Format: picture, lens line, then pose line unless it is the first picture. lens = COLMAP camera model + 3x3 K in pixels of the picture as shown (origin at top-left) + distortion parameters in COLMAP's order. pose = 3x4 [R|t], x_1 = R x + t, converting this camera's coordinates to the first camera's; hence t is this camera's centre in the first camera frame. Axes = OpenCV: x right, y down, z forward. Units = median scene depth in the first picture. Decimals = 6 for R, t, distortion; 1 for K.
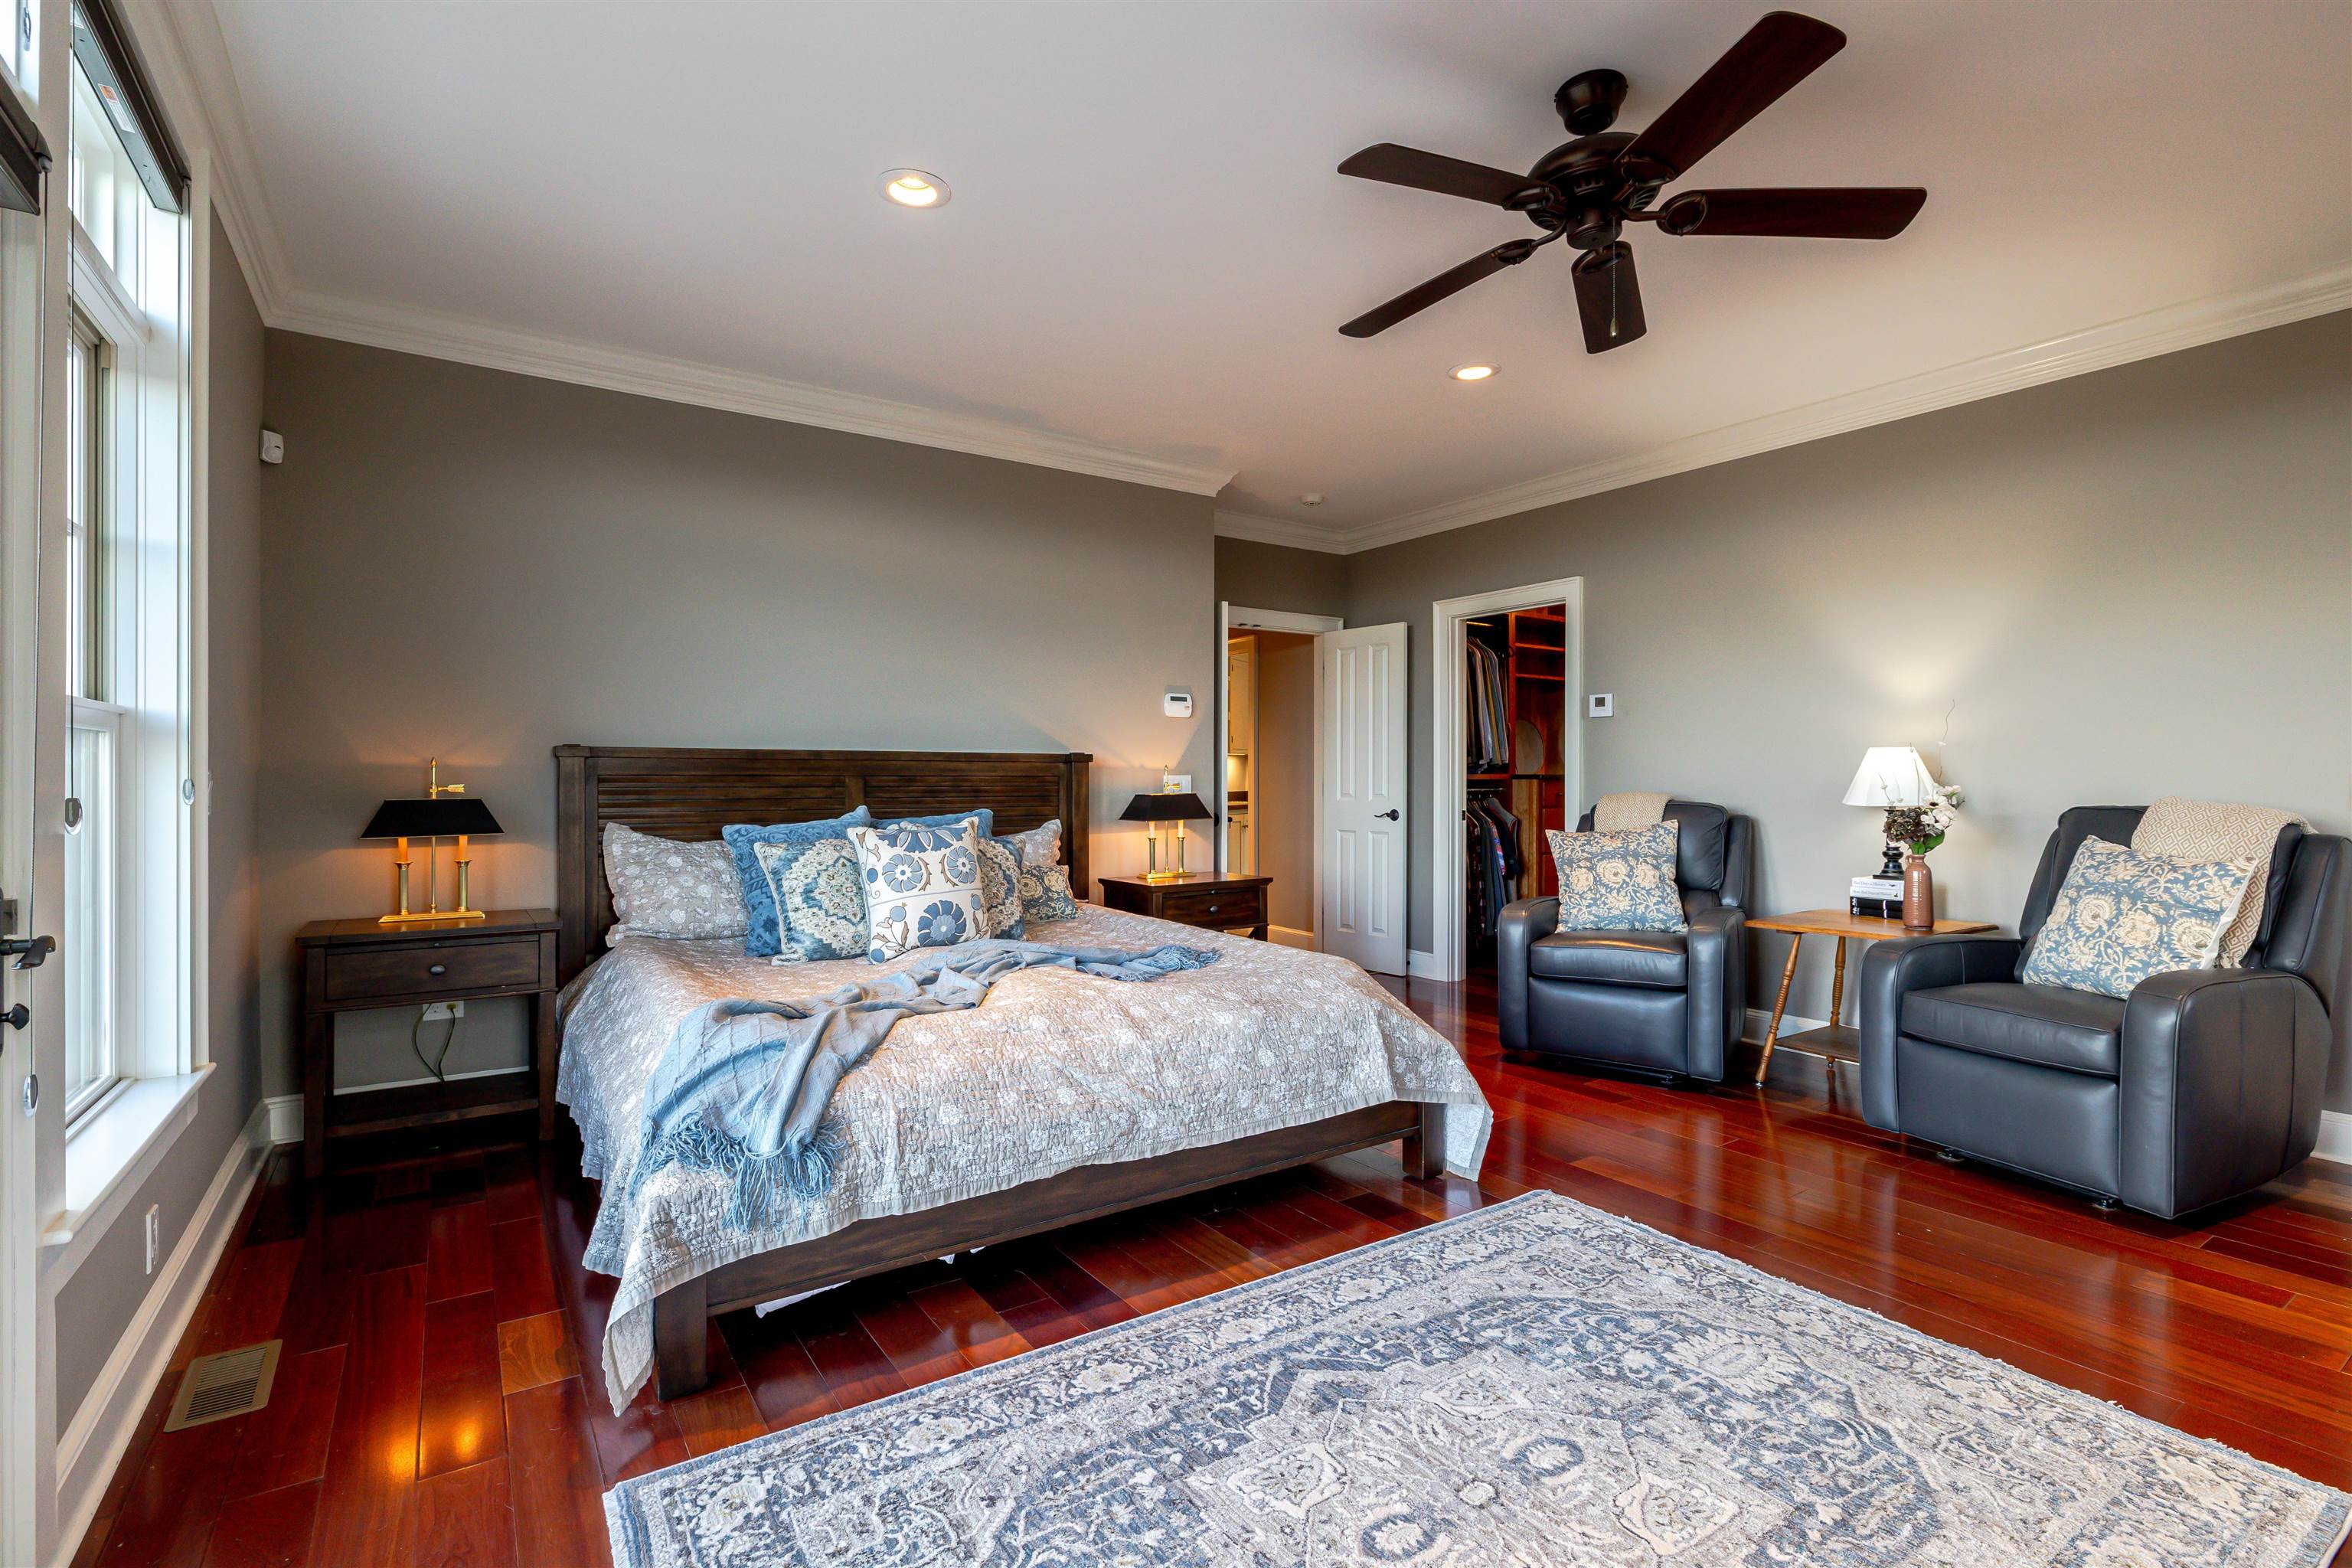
lens RADIAL K [[1081.6, 0, 1172.3], [0, 1081.6, 783.8], [0, 0, 1]] dist [0.002184, 0.000180]
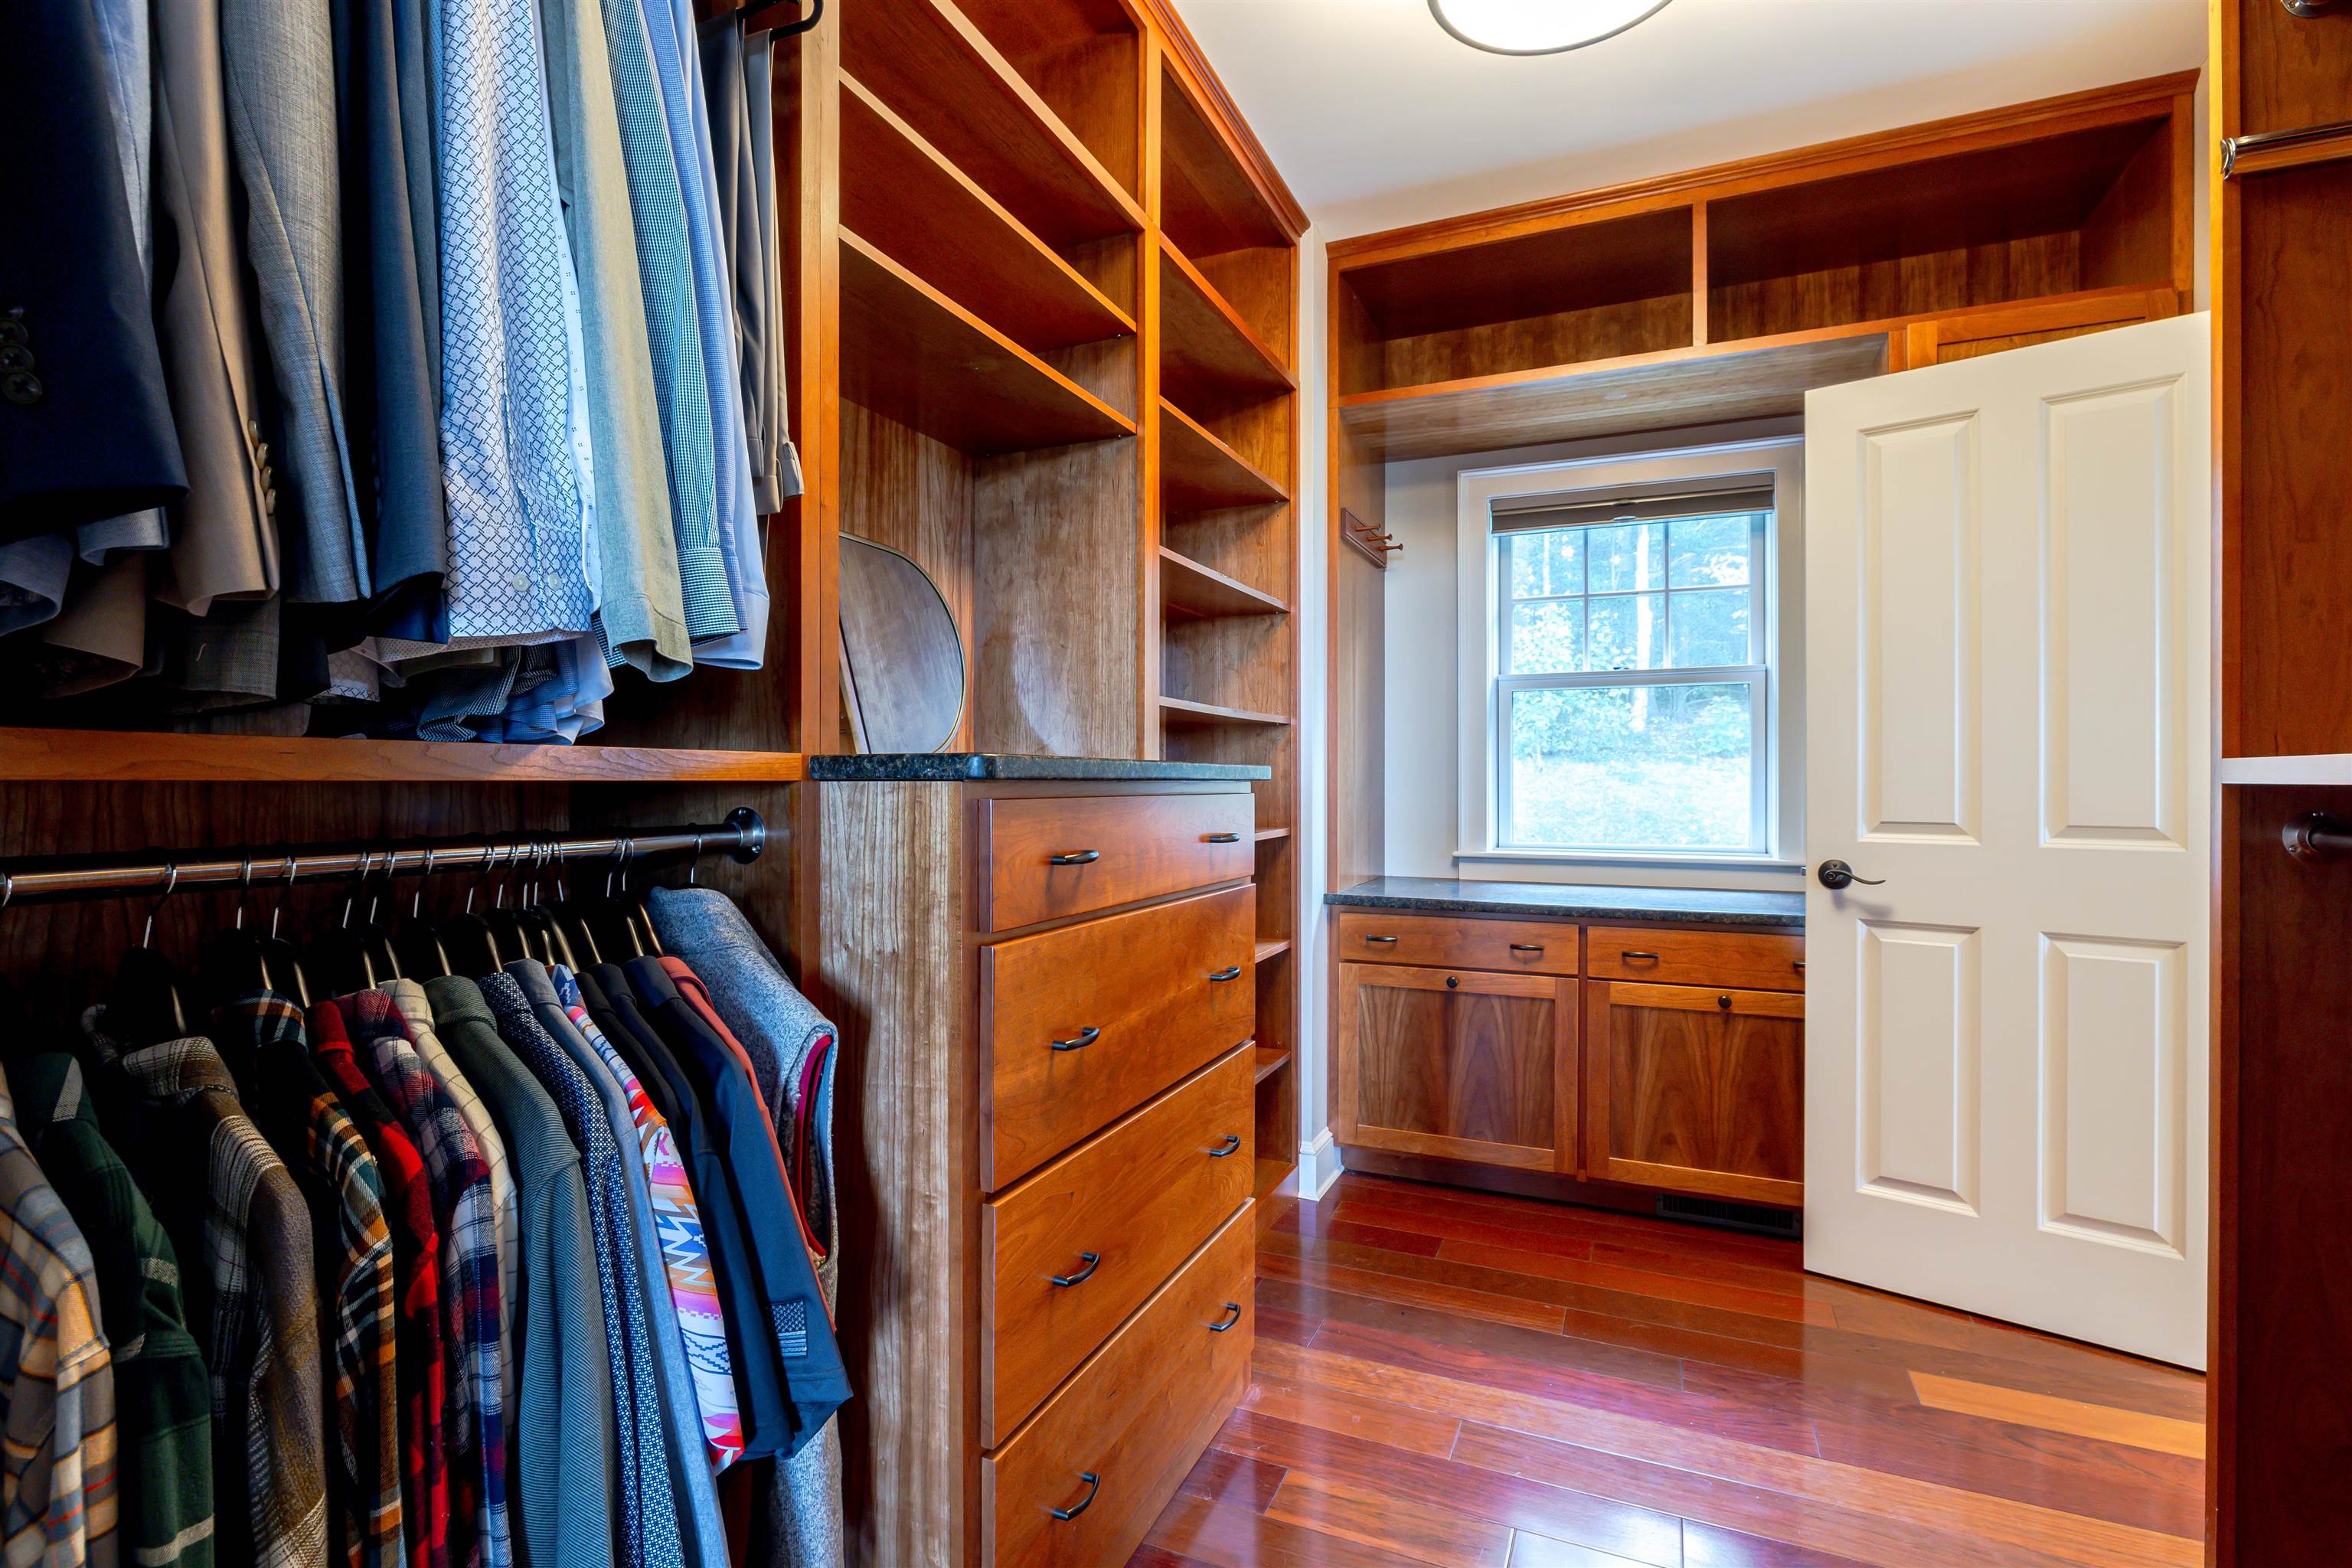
lens RADIAL K [[1081.6, 0, 1181.0], [0, 1081.6, 788.9], [0, 0, 1]] dist [0.002184, 0.000180]
pose [[0.849354, -0.008305, 0.527758, 0.275429], [0.001536, 0.999911, 0.013263, -0.005016], [-0.527822, -0.010455, 0.849291, 0.831056]]
